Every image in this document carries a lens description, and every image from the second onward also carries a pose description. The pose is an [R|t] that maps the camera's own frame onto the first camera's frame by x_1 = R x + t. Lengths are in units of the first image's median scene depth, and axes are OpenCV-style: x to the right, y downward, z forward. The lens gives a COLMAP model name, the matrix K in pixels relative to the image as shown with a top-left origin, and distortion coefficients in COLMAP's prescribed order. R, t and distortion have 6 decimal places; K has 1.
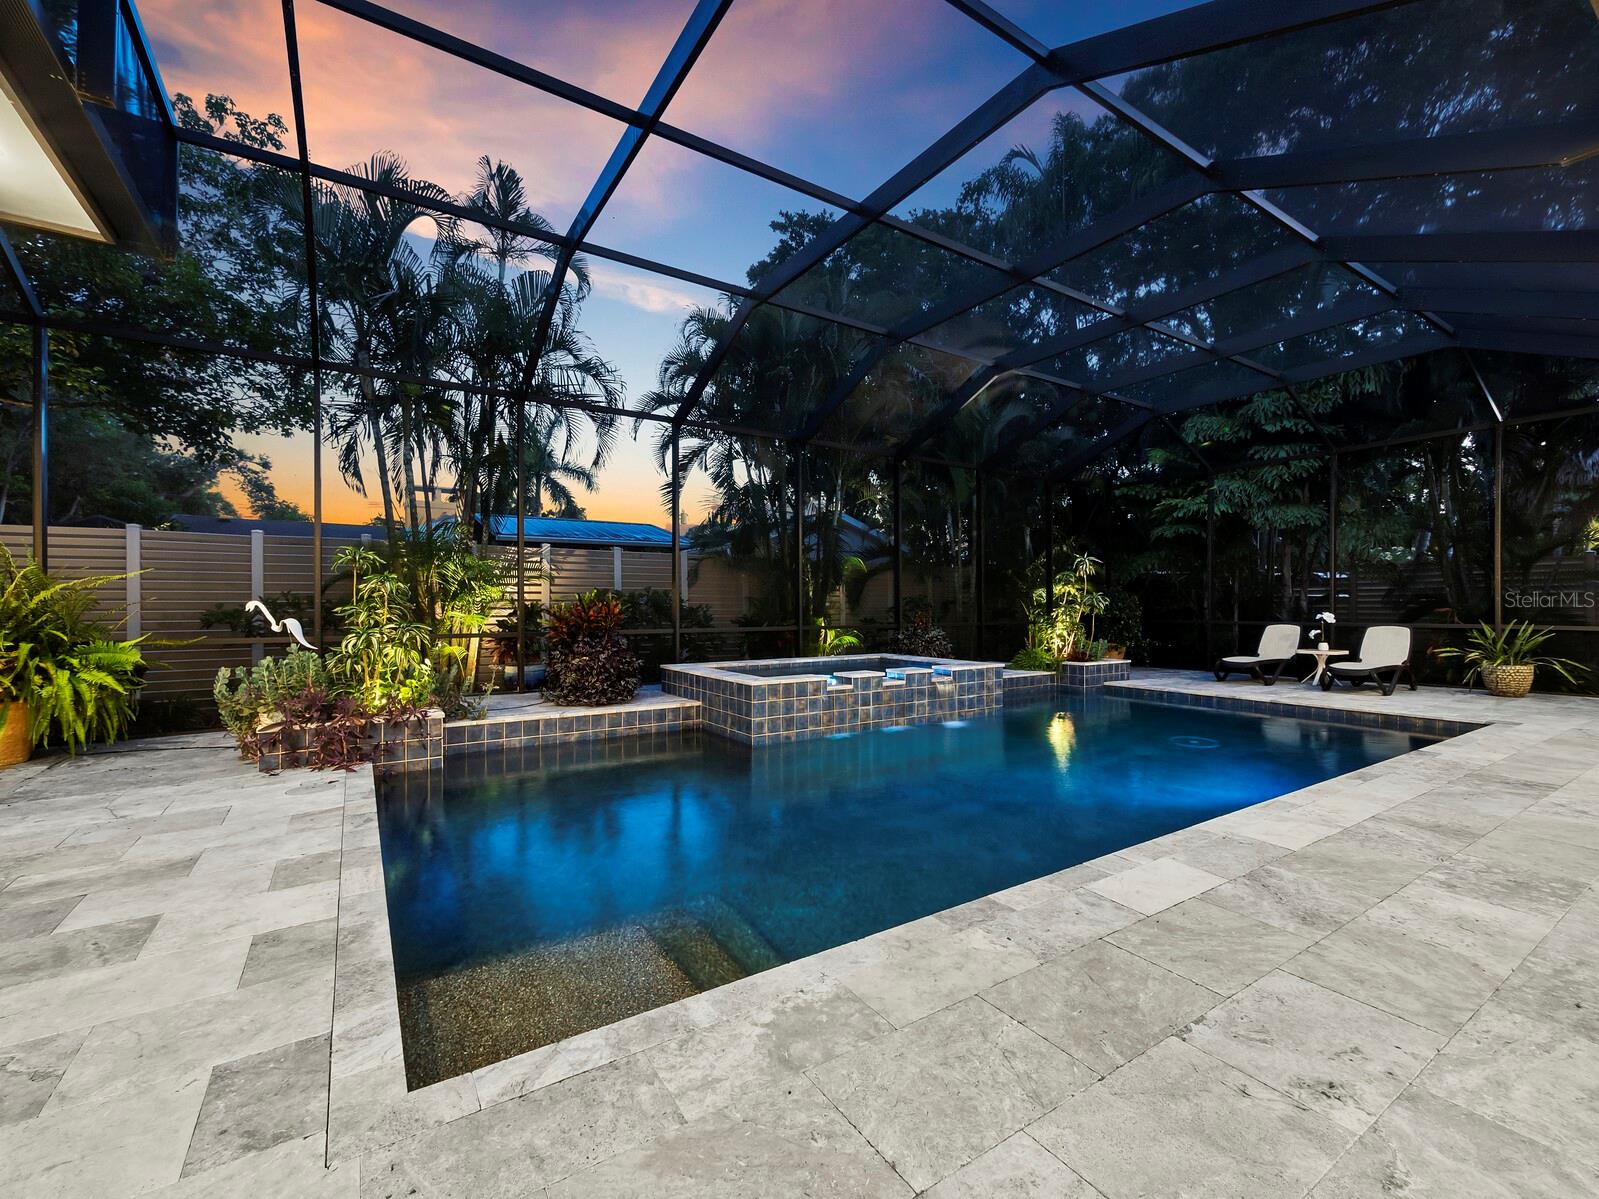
lens RADIAL K [[678.9, 0, 793.2], [0, 678.9, 600.7], [0, 0, 1]] dist [0.004757, 0.000220]
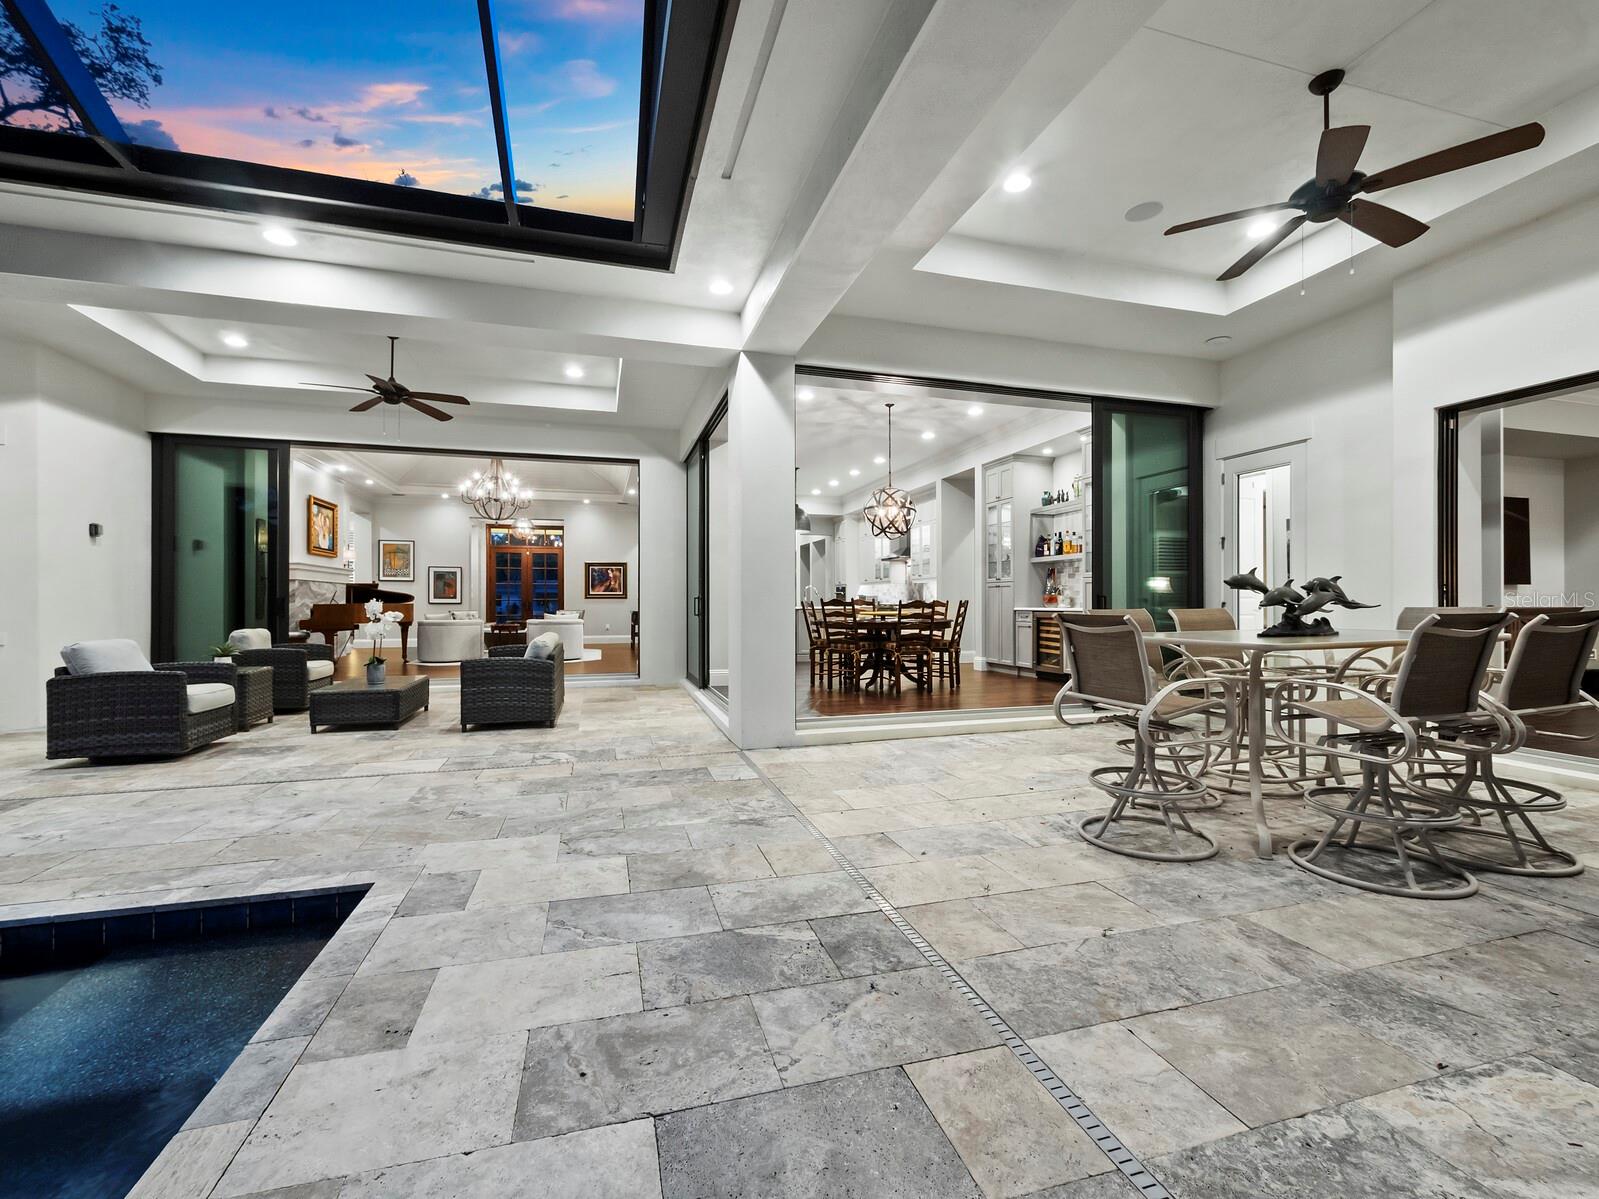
lens RADIAL K [[678.9, 0, 793.2], [0, 678.9, 600.7], [0, 0, 1]] dist [0.004757, 0.000220]
pose [[-0.956781, 0.007079, 0.290723, -1.671273], [0.004419, 0.999942, -0.009807, 0.014103], [-0.290776, -0.008099, -0.956757, 1.878896]]
